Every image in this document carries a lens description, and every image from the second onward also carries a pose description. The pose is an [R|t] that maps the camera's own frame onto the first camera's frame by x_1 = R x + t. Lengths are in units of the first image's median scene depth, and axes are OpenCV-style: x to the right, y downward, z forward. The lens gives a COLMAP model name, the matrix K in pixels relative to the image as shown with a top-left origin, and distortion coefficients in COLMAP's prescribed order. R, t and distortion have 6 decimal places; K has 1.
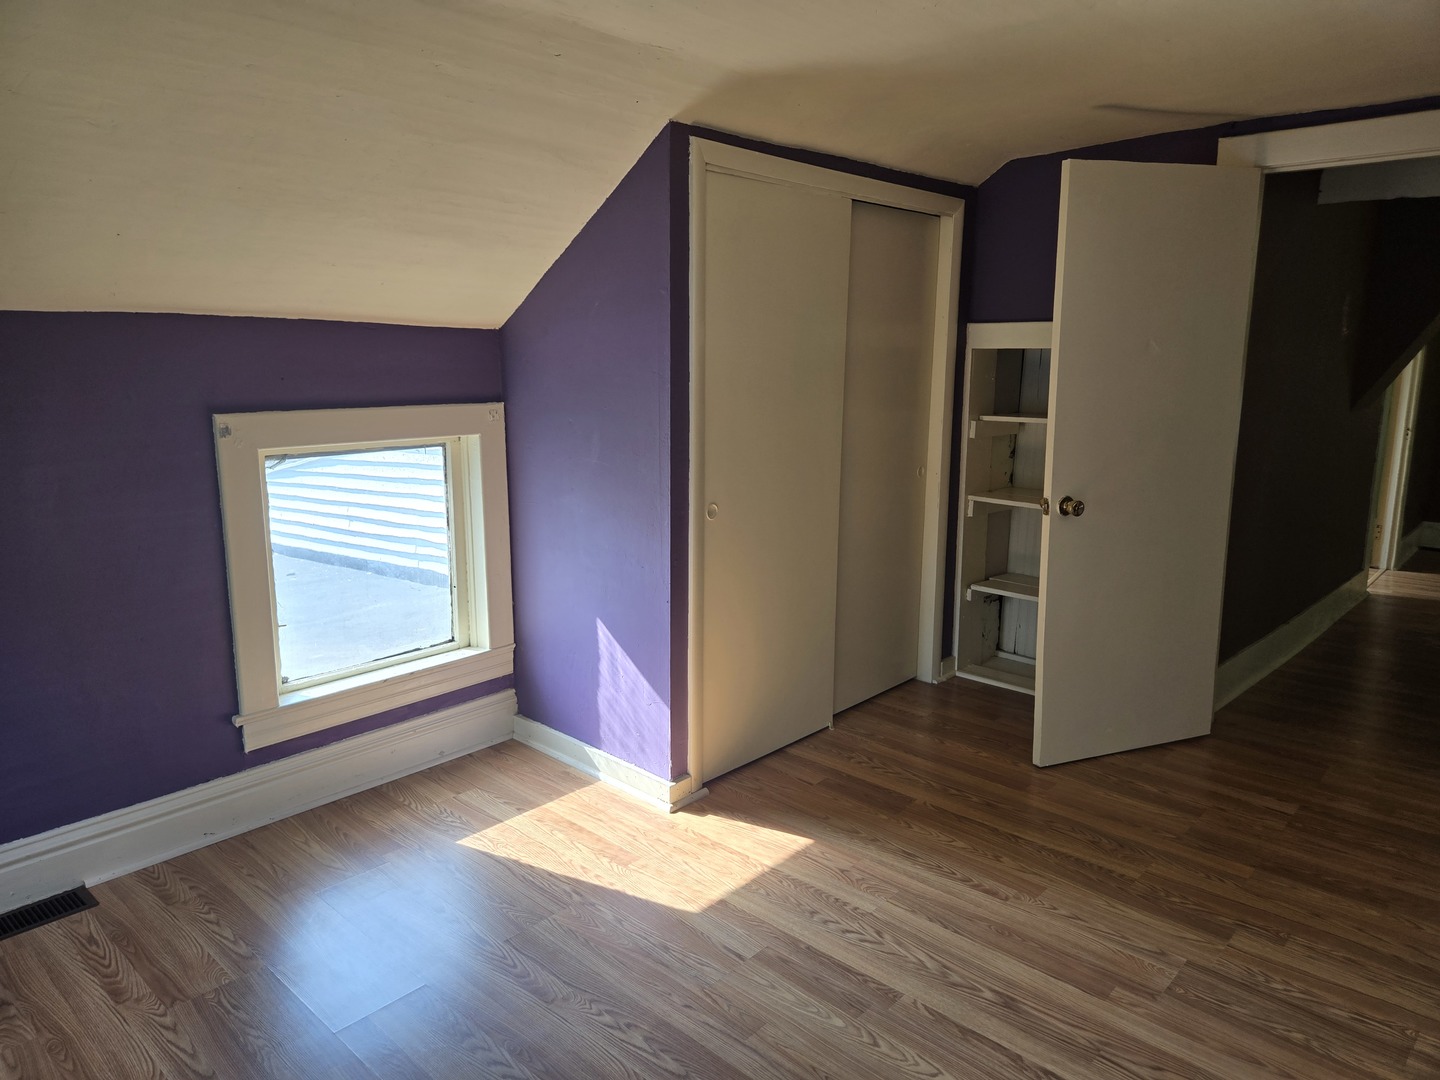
lens RADIAL K [[963.5, 0, 721.8], [0, 963.5, 531.8], [0, 0, 1]] dist [0.068017, -0.054874]
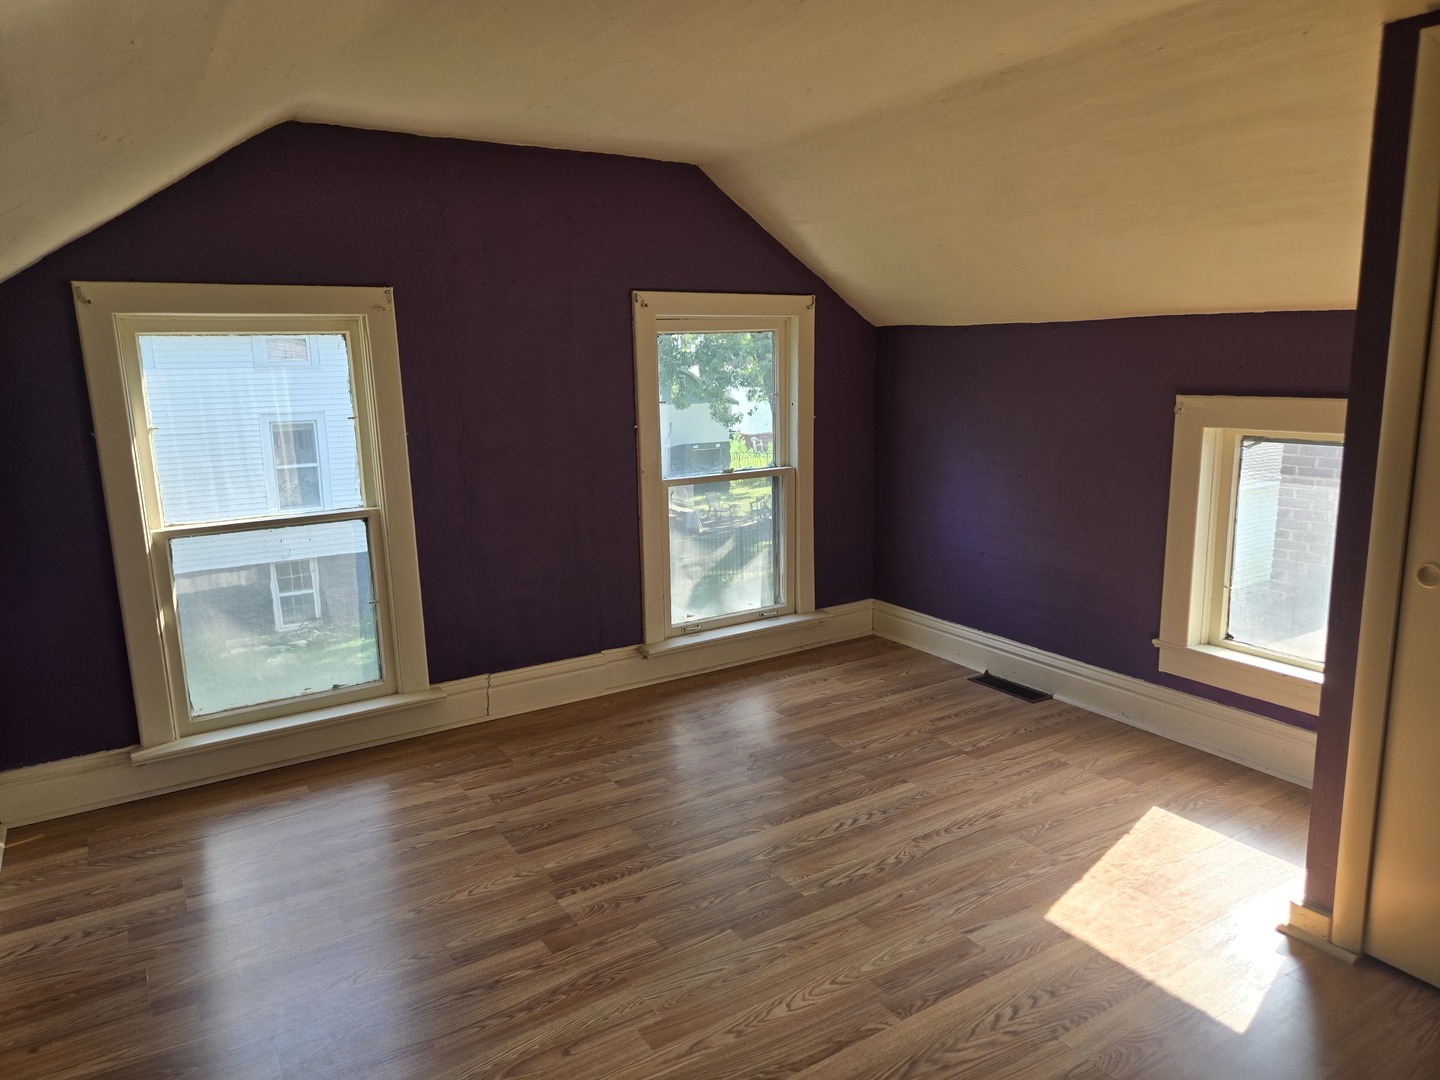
lens RADIAL K [[963.5, 0, 722.2], [0, 963.5, 542.2], [0, 0, 1]] dist [0.068017, -0.054874]
pose [[-0.268934, 0.185574, -0.945112, 0.968274], [-0.153809, 0.960396, 0.232342, -0.160218], [0.950798, 0.207852, -0.229740, 0.876458]]
